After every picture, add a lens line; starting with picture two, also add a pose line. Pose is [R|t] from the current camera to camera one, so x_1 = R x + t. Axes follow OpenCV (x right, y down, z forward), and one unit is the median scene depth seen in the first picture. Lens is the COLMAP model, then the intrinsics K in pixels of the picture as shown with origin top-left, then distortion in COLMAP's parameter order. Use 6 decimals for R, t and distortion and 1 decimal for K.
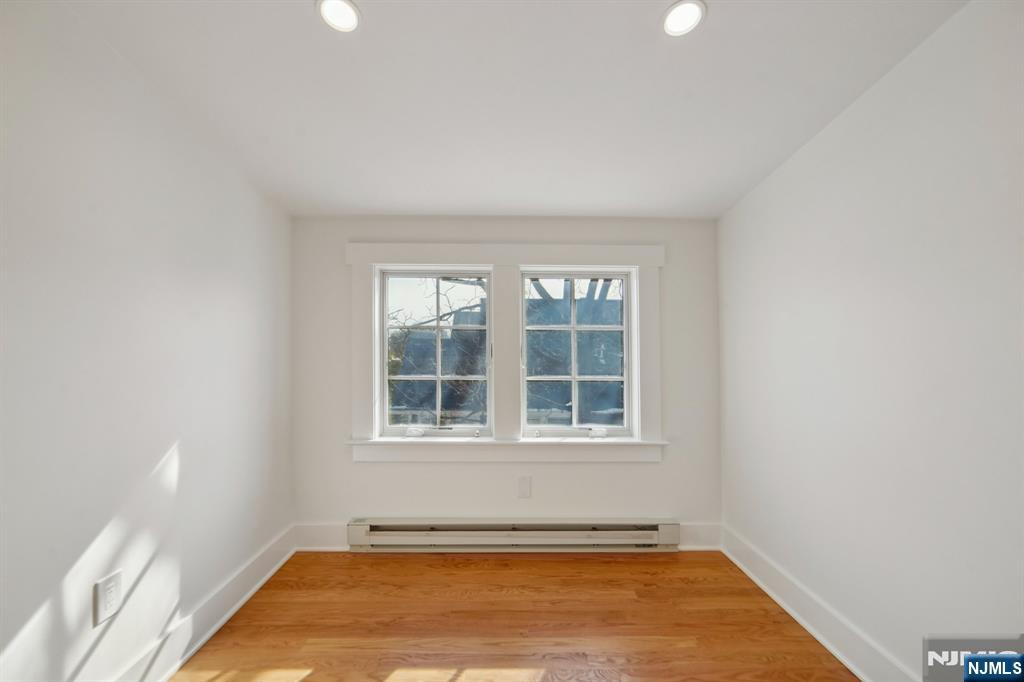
lens RADIAL K [[405.1, 0, 508.7], [0, 405.1, 341.3], [0, 0, 1]] dist [0.000325, 0.000170]
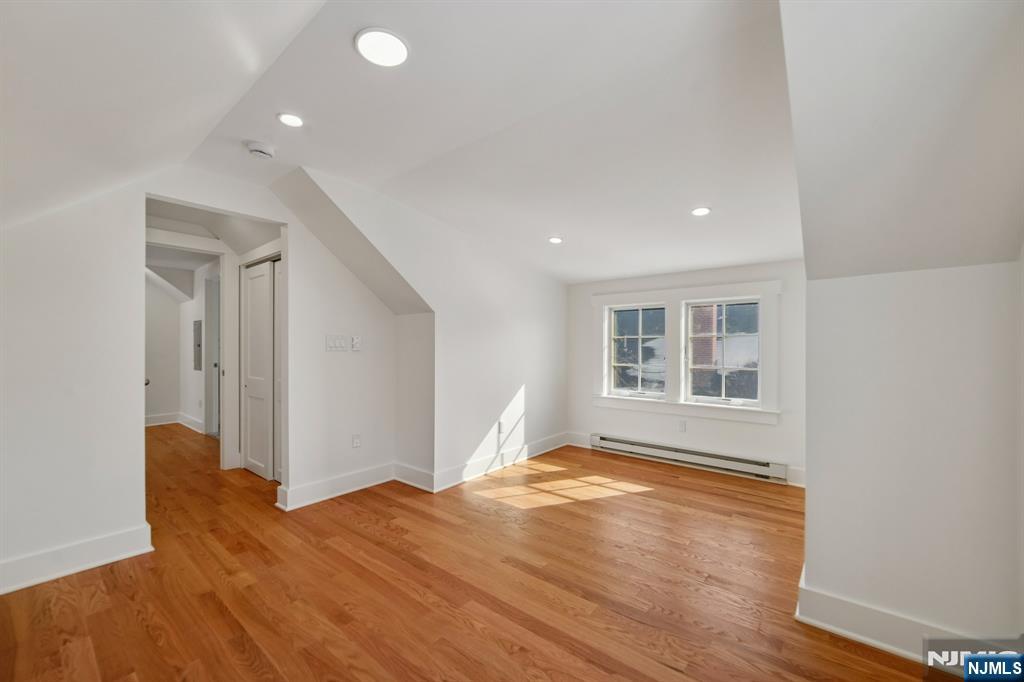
lens RADIAL K [[415.8, 0, 517.4], [0, 415.8, 346.1], [0, 0, 1]] dist [-0.001329, 0.000049]
pose [[0.761194, -0.002822, -0.648518, 0.641165], [-0.004802, 0.999939, -0.009987, 0.028004], [0.648506, 0.010716, 0.761134, -0.790033]]
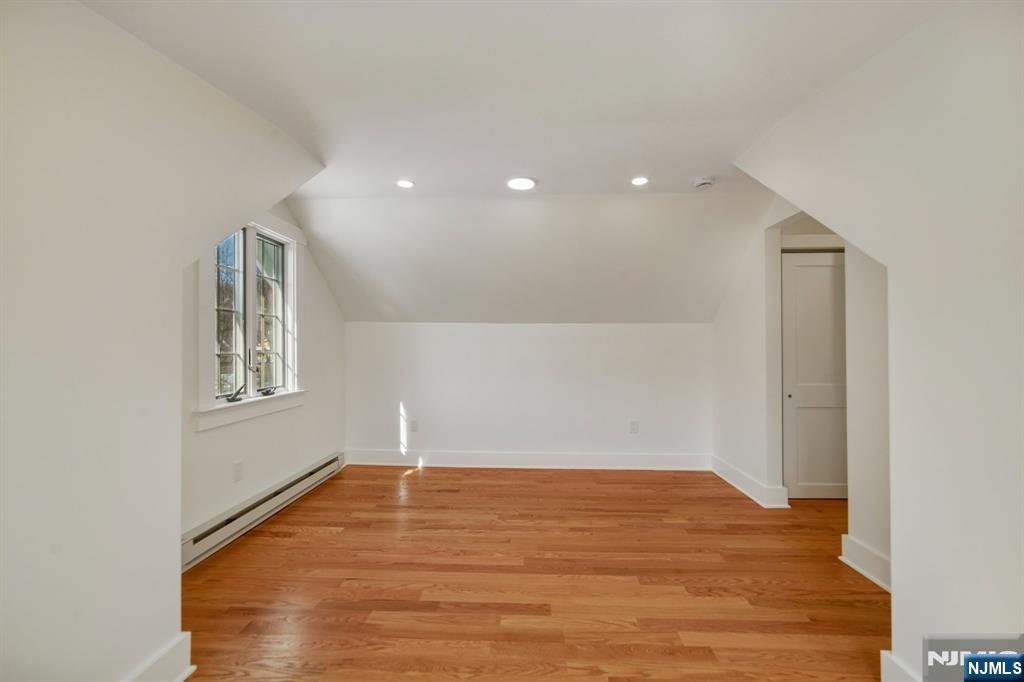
lens RADIAL K [[404.6, 0, 513.7], [0, 404.6, 341.2], [0, 0, 1]] dist [-0.000589, 0.000027]
pose [[-0.998091, 0.002487, 0.061708, -0.010072], [0.002046, 0.999972, -0.007206, 0.010355], [-0.061725, -0.007066, -0.998068, 0.748413]]
